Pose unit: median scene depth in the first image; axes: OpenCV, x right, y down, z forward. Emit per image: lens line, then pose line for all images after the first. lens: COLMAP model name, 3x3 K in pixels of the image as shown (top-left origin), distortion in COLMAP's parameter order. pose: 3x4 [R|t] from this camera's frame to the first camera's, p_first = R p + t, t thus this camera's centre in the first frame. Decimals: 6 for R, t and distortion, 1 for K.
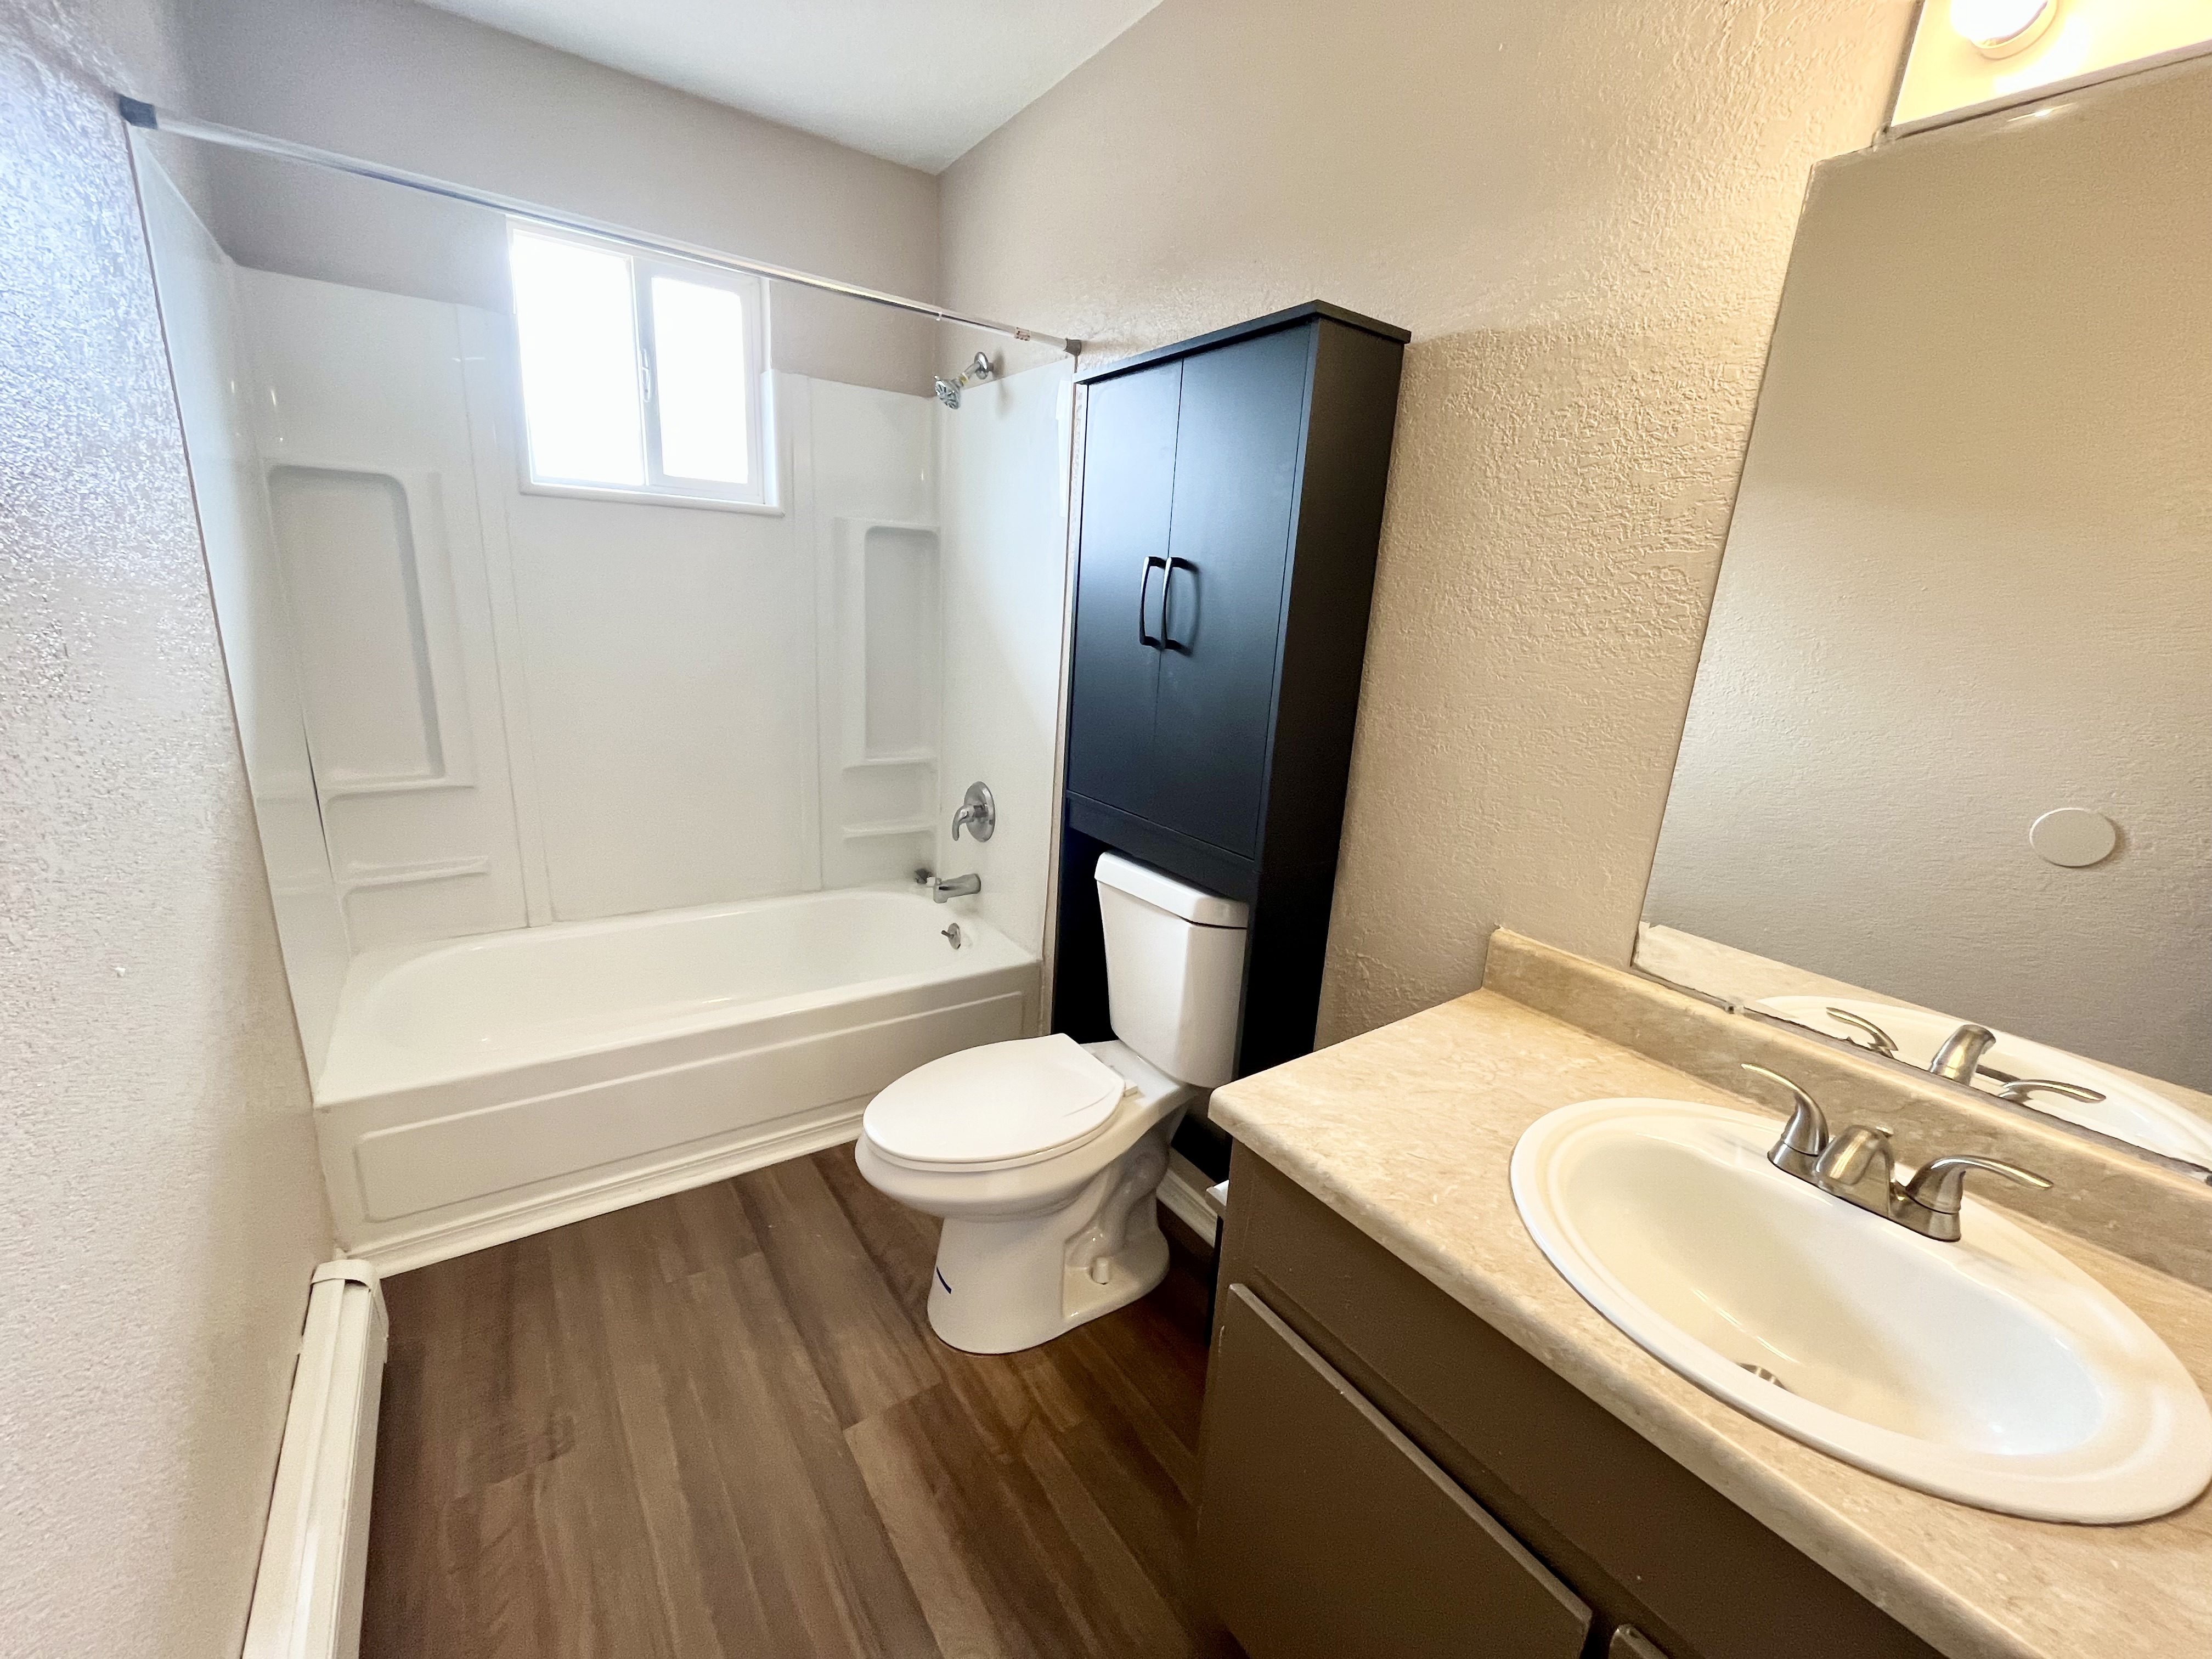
lens RADIAL K [[897.4, 0, 1096.3], [0, 897.4, 831.8], [0, 0, 1]] dist [-0.003416, 0.000304]
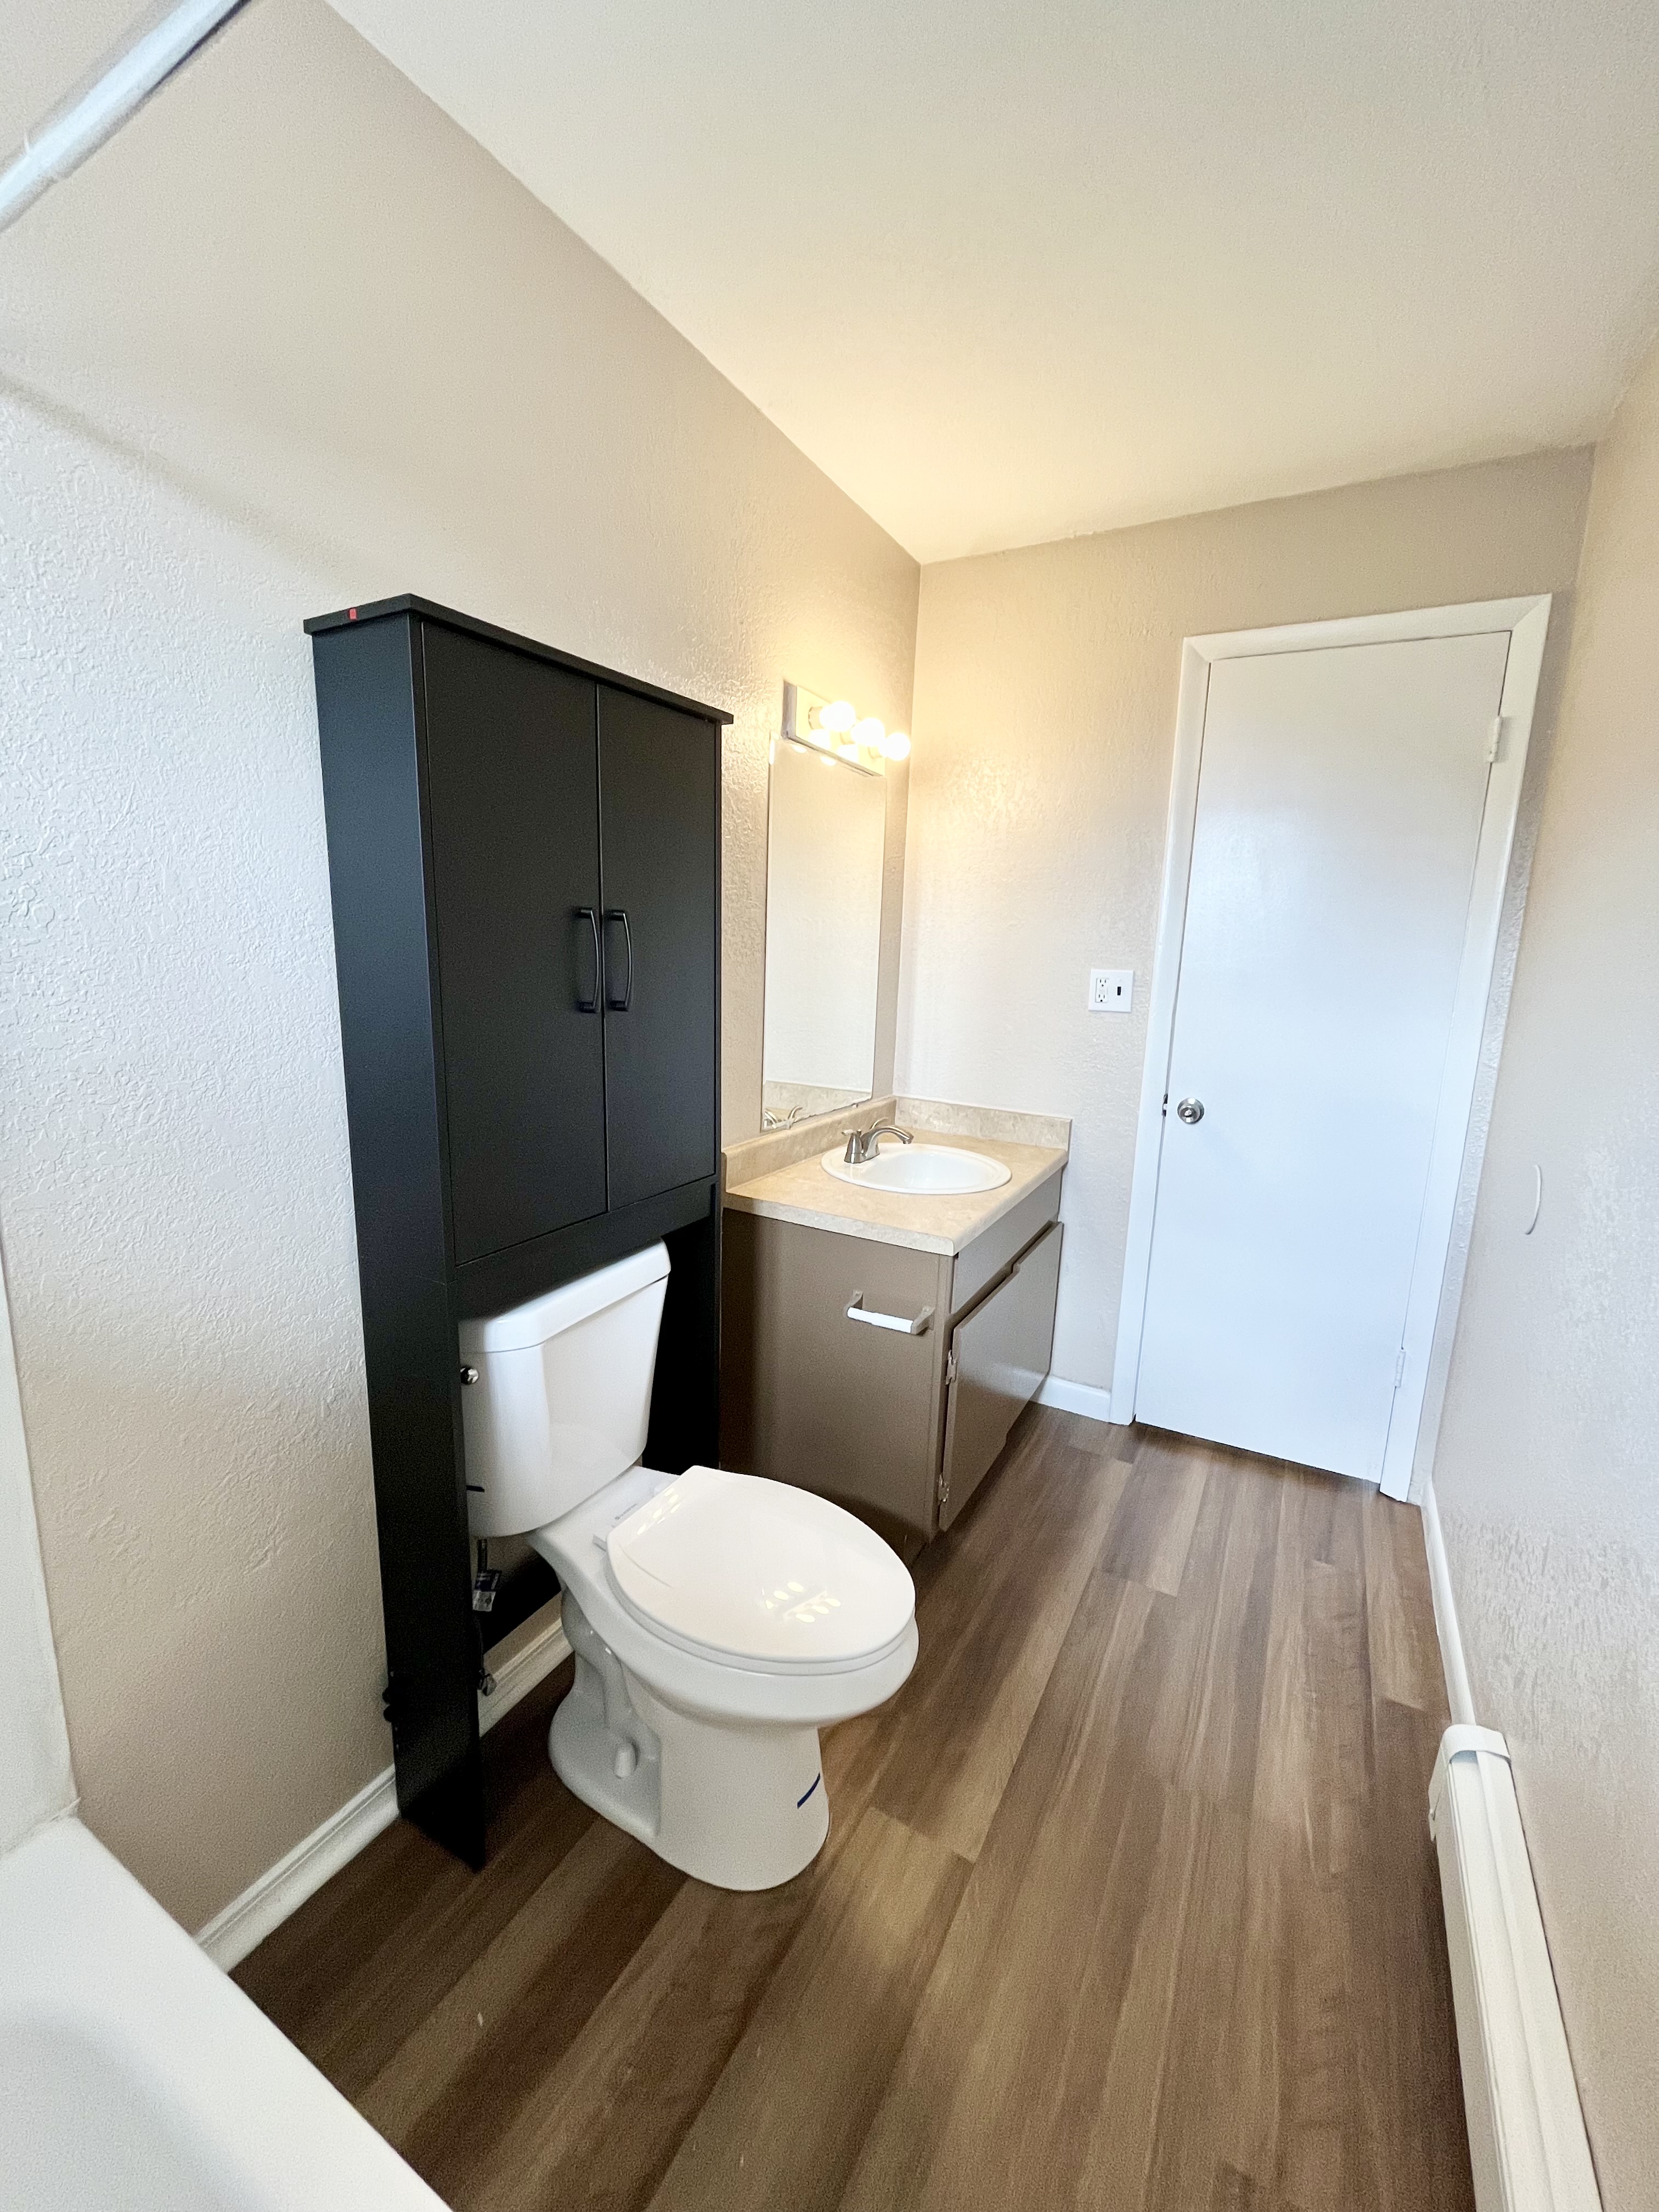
lens RADIAL K [[897.4, 0, 827.8], [0, 897.4, 1091.8], [0, 0, 1]] dist [-0.003416, 0.000304]
pose [[-0.437395, -0.226717, 0.870221, -0.829515], [0.173939, 0.928094, 0.329221, -0.403451], [-0.882287, 0.295365, -0.366509, 1.216246]]
